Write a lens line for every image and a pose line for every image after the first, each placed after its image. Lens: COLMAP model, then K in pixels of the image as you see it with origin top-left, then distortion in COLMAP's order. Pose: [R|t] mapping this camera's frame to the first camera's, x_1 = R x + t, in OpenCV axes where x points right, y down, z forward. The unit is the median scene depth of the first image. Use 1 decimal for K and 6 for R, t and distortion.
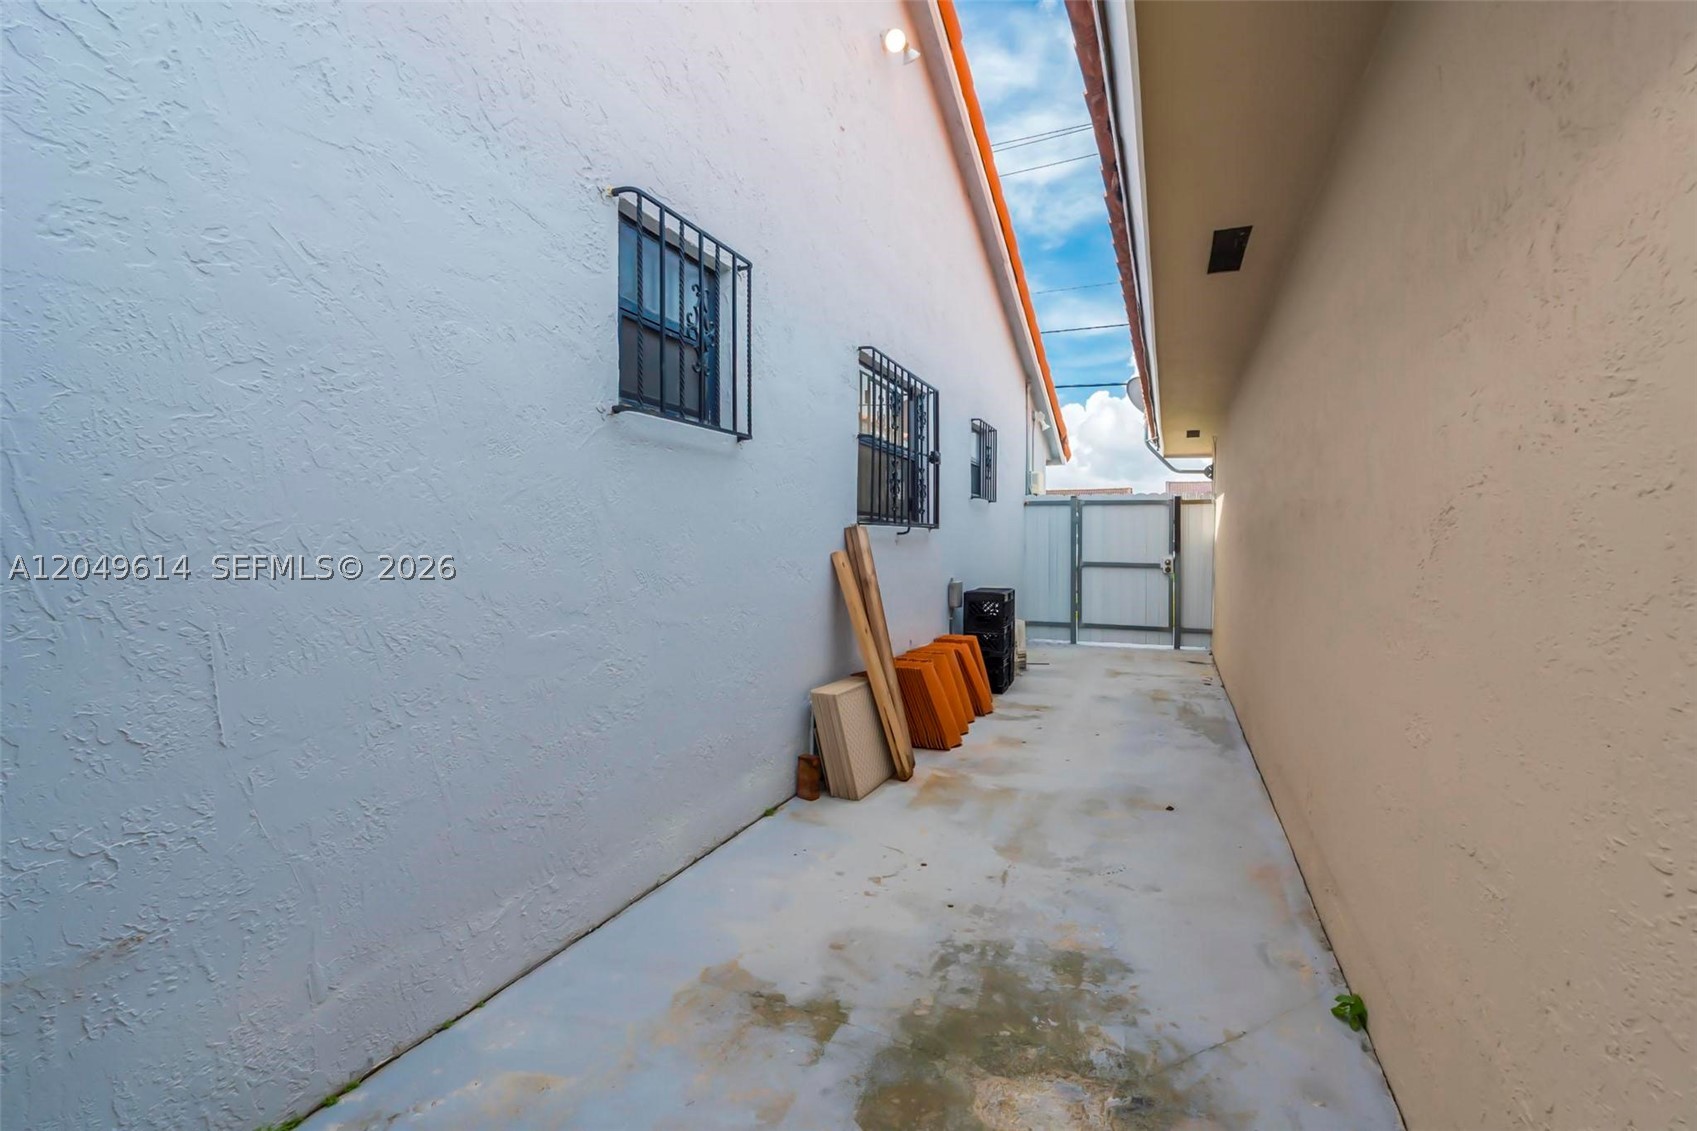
lens RADIAL K [[759.8, 0, 843.4], [0, 759.8, 558.0], [0, 0, 1]] dist [0.031214, 0.000015]
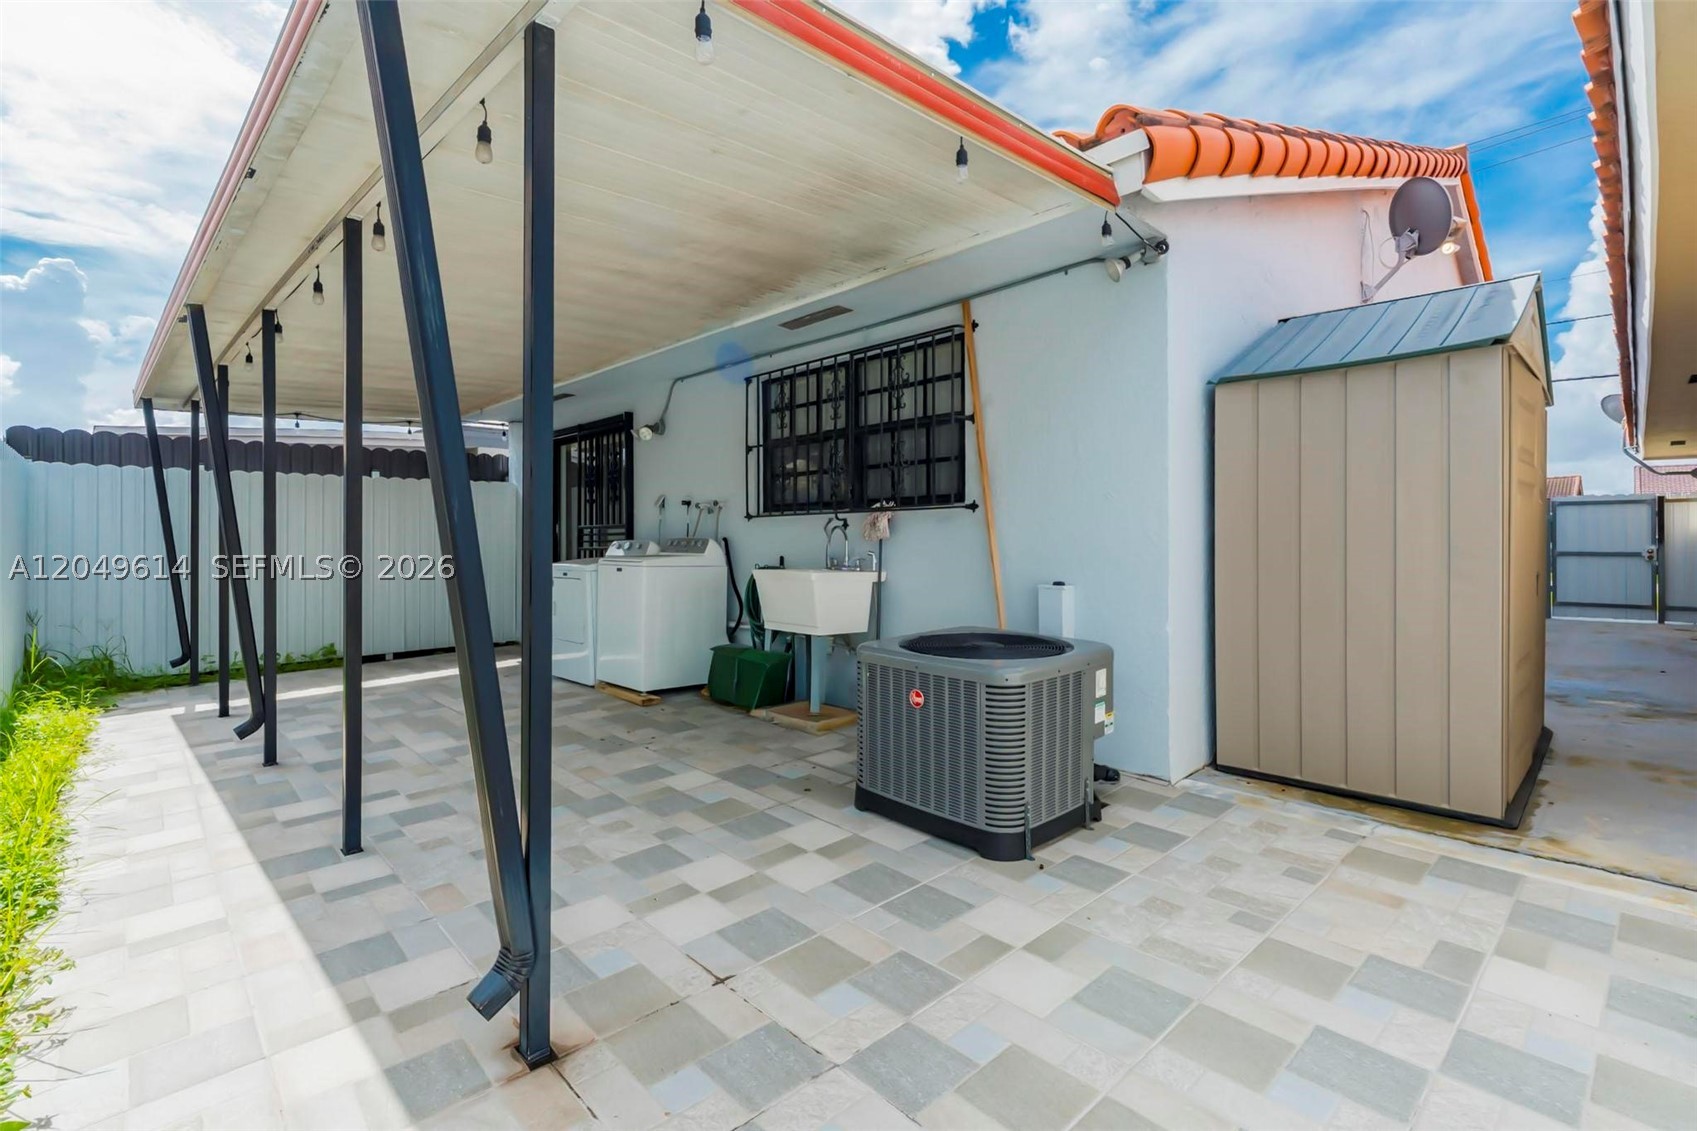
lens RADIAL K [[773.4, 0, 801.7], [0, 773.4, 558.0], [0, 0, 1]] dist [-0.001505, -0.000103]
pose [[0.913855, -0.002660, -0.406031, -0.297729], [-0.000869, 0.999963, -0.008506, 0.027282], [0.406039, 0.008126, 0.913820, -0.640543]]
